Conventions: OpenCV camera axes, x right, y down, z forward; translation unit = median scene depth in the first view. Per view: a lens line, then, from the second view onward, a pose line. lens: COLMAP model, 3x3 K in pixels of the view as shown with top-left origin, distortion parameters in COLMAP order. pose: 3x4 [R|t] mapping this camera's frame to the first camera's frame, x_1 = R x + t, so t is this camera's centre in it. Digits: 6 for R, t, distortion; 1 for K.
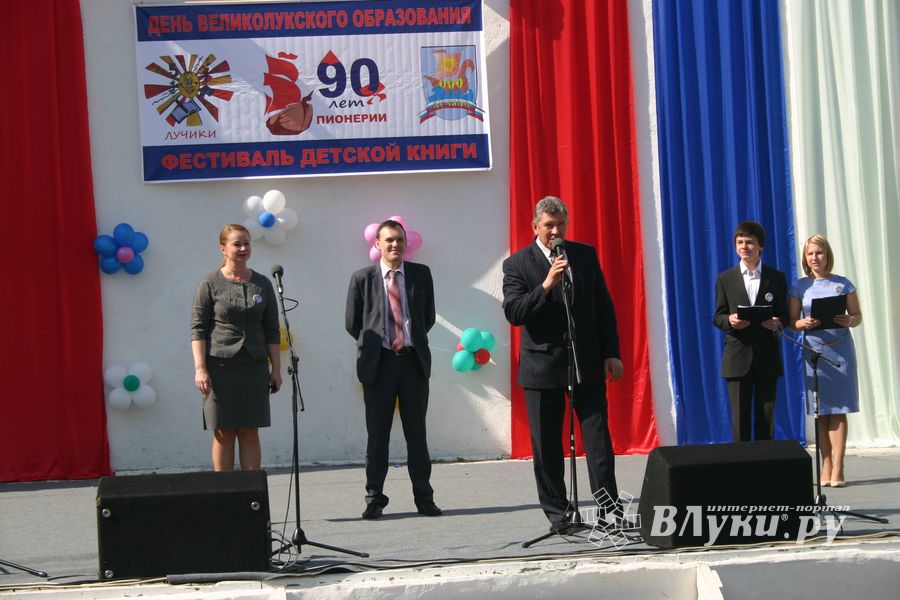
lens RADIAL K [[2147.4, 0, 455.1], [0, 2147.4, 297.8], [0, 0, 1]] dist [0.090056, 0.000000]
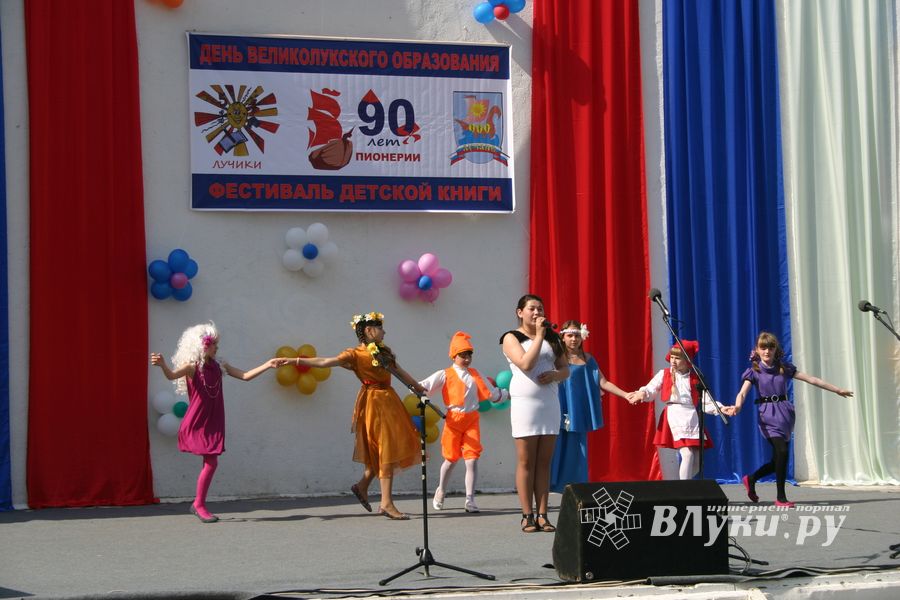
lens RADIAL K [[2147.4, 0, 441.3], [0, 2147.4, 300.9], [0, 0, 1]] dist [0.090056, 0.000000]
pose [[0.969399, 0.036319, 0.242791, -0.271144], [-0.029450, 0.999058, -0.031861, 0.017100], [-0.243719, 0.023736, 0.969555, 0.003410]]
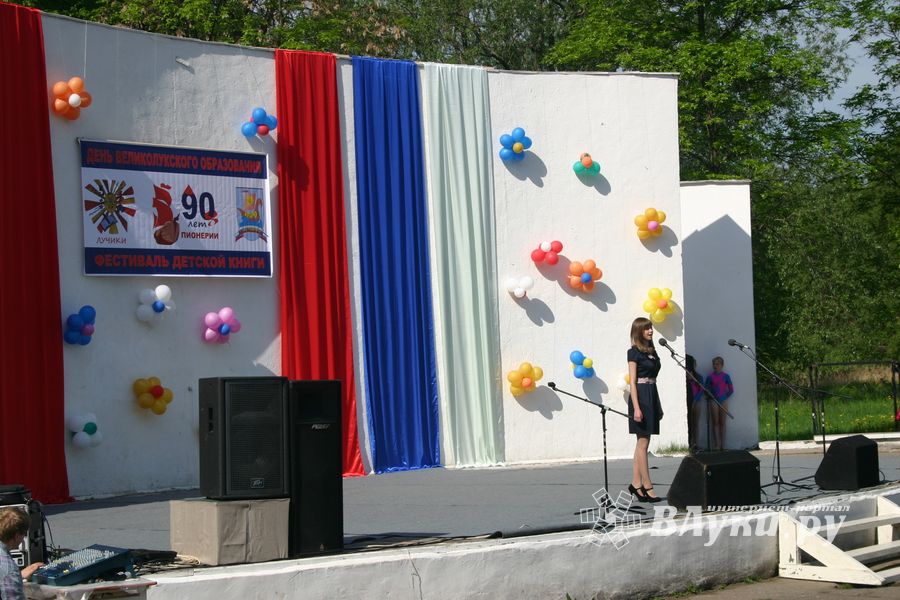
lens RADIAL K [[2031.1, 0, 447.8], [0, 2031.1, 299.2], [0, 0, 1]] dist [0.180680, 0.000000]
pose [[0.719738, 0.040326, 0.693073, -0.837735], [-0.002632, 0.998463, -0.055361, 0.028943], [-0.694240, 0.038022, 0.718738, -0.042434]]
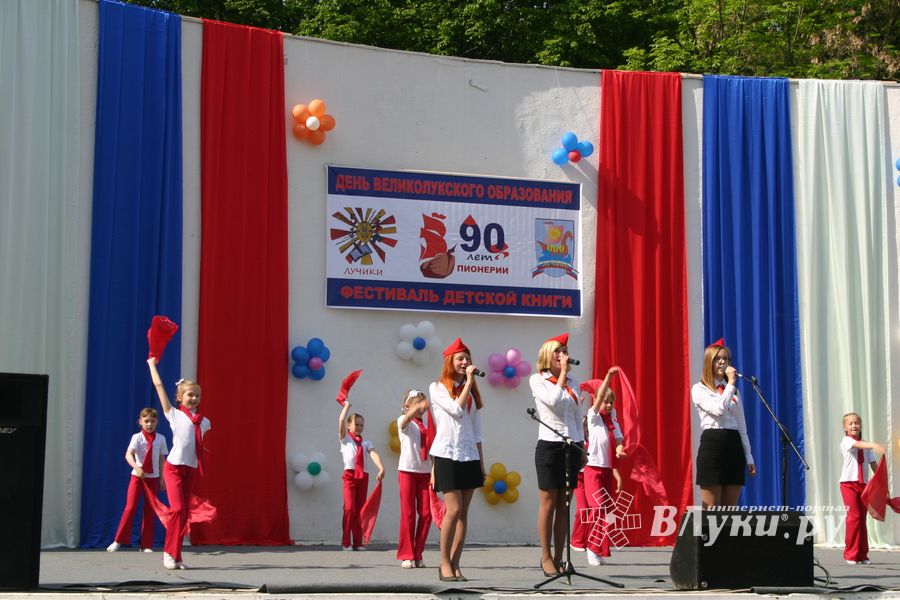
lens RADIAL K [[1790.9, 0, 455.8], [0, 1790.9, 299.9], [0, 0, 1]] dist [0.100009, 0.000000]
pose [[0.965085, 0.077363, 0.250253, -0.328083], [-0.053582, 0.993494, -0.100493, 0.041654], [-0.256400, 0.083575, 0.962951, -0.010595]]
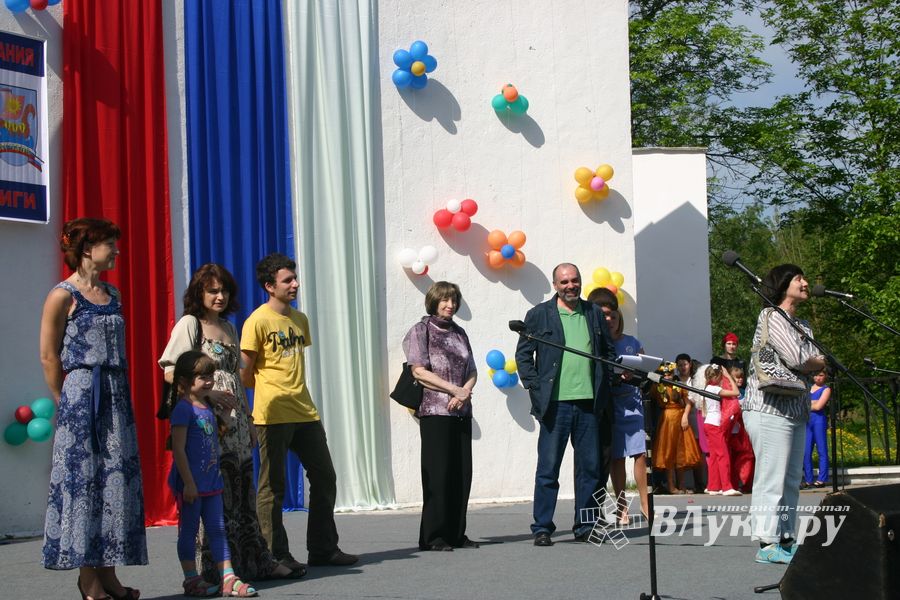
lens RADIAL K [[1646.8, 0, 452.9], [0, 1646.8, 296.1], [0, 0, 1]] dist [0.099113, 0.000000]
pose [[0.672339, 0.078903, 0.736026, -0.399612], [-0.007249, 0.994957, -0.100039, 0.043439], [-0.740208, 0.061925, 0.669521, 0.391842]]
